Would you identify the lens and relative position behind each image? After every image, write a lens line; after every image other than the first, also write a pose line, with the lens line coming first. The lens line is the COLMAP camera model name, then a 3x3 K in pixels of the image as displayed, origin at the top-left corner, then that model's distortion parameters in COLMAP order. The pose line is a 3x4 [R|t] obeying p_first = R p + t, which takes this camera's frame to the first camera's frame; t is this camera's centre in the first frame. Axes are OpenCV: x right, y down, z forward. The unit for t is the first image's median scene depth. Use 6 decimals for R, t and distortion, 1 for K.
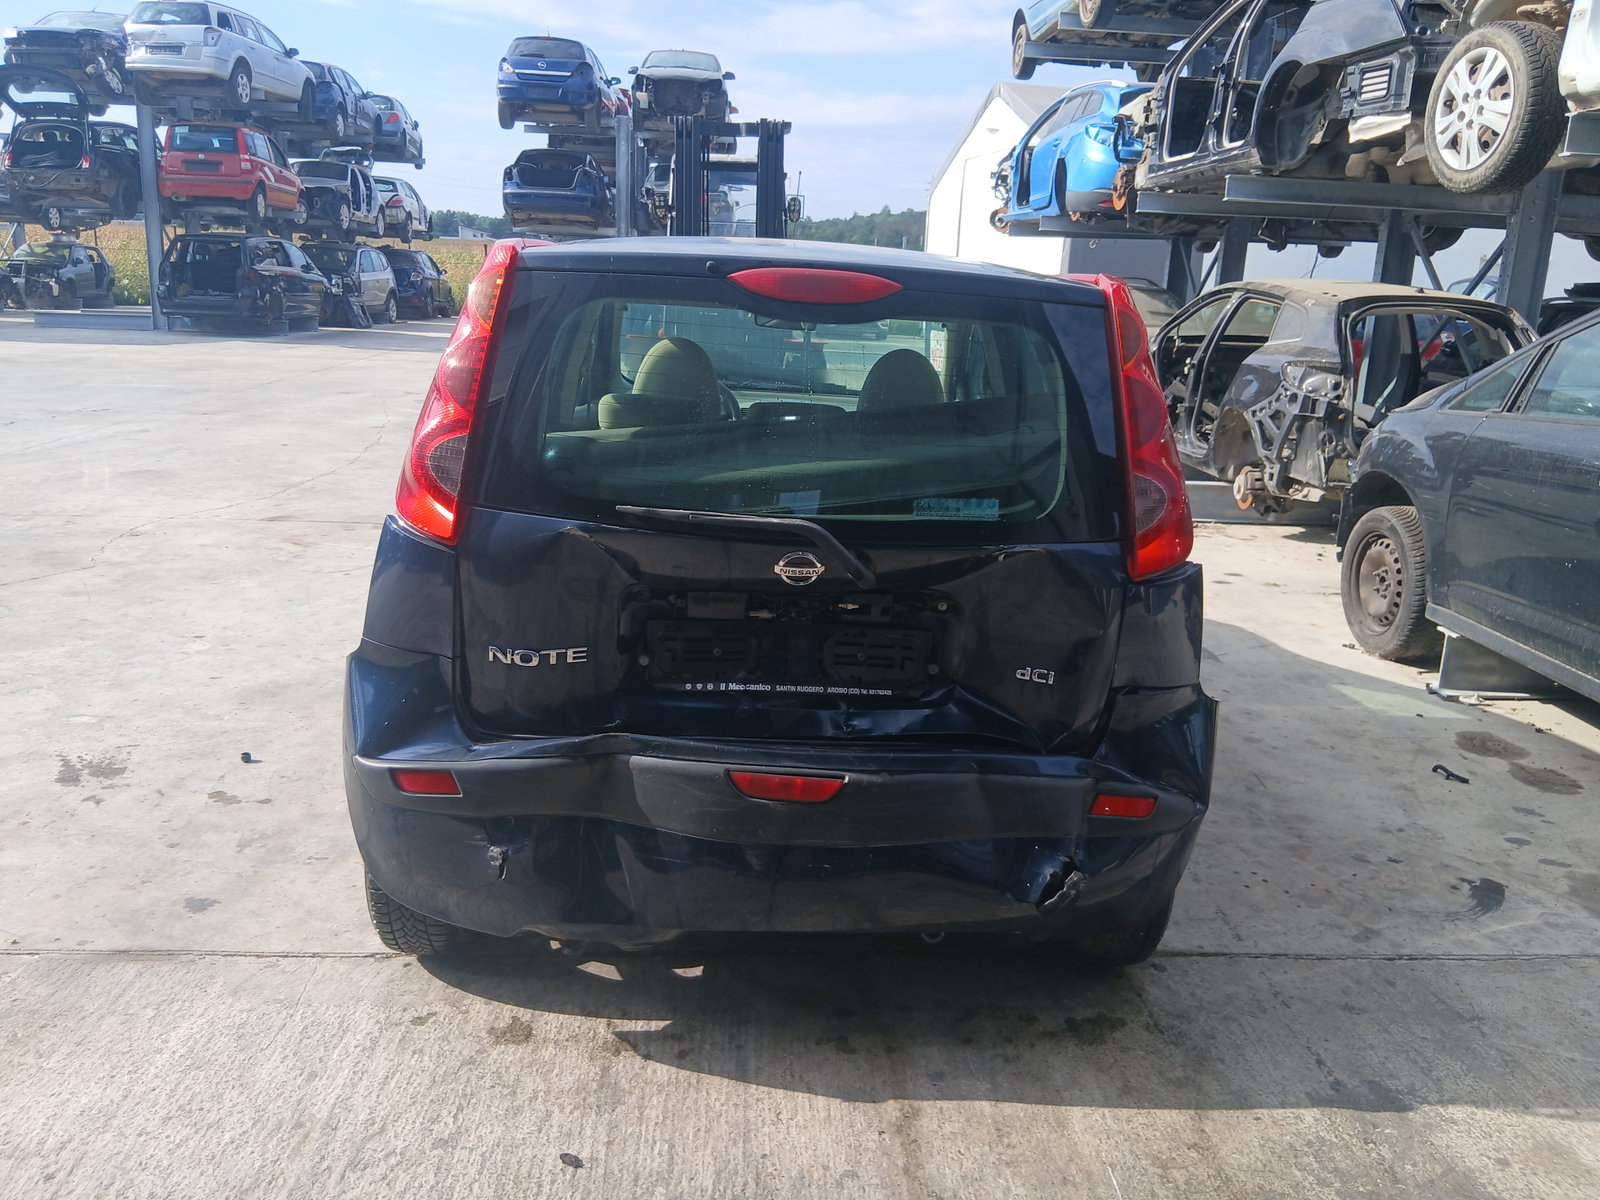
lens RADIAL K [[1242.3, 0, 800.0], [0, 1242.3, 600.0], [0, 0, 1]] dist [-0.058482, 0.005028]
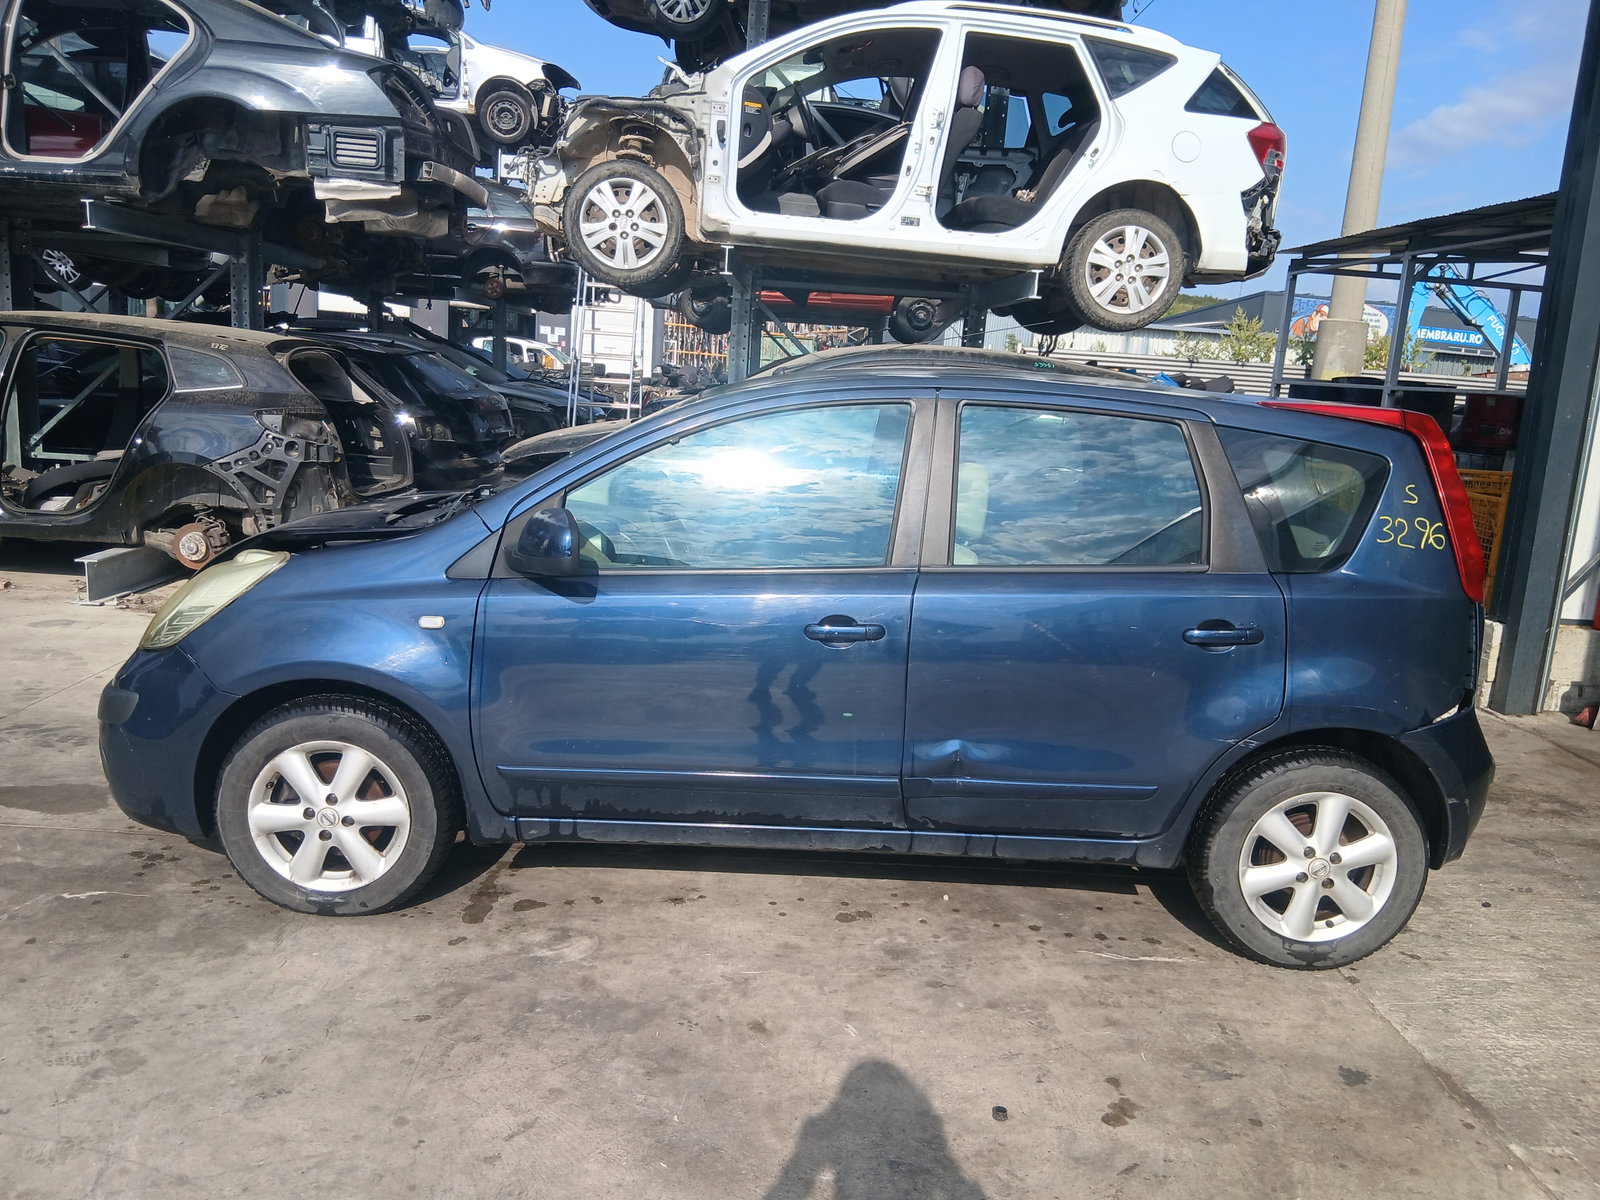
lens RADIAL K [[1242.3, 0, 800.0], [0, 1242.3, 600.0], [0, 0, 1]] dist [-0.058482, 0.005028]
pose [[0.020894, -0.204098, 0.978728, -0.834364], [0.178955, 0.963895, 0.197184, -0.237920], [-0.983635, 0.171029, 0.056664, 0.795472]]
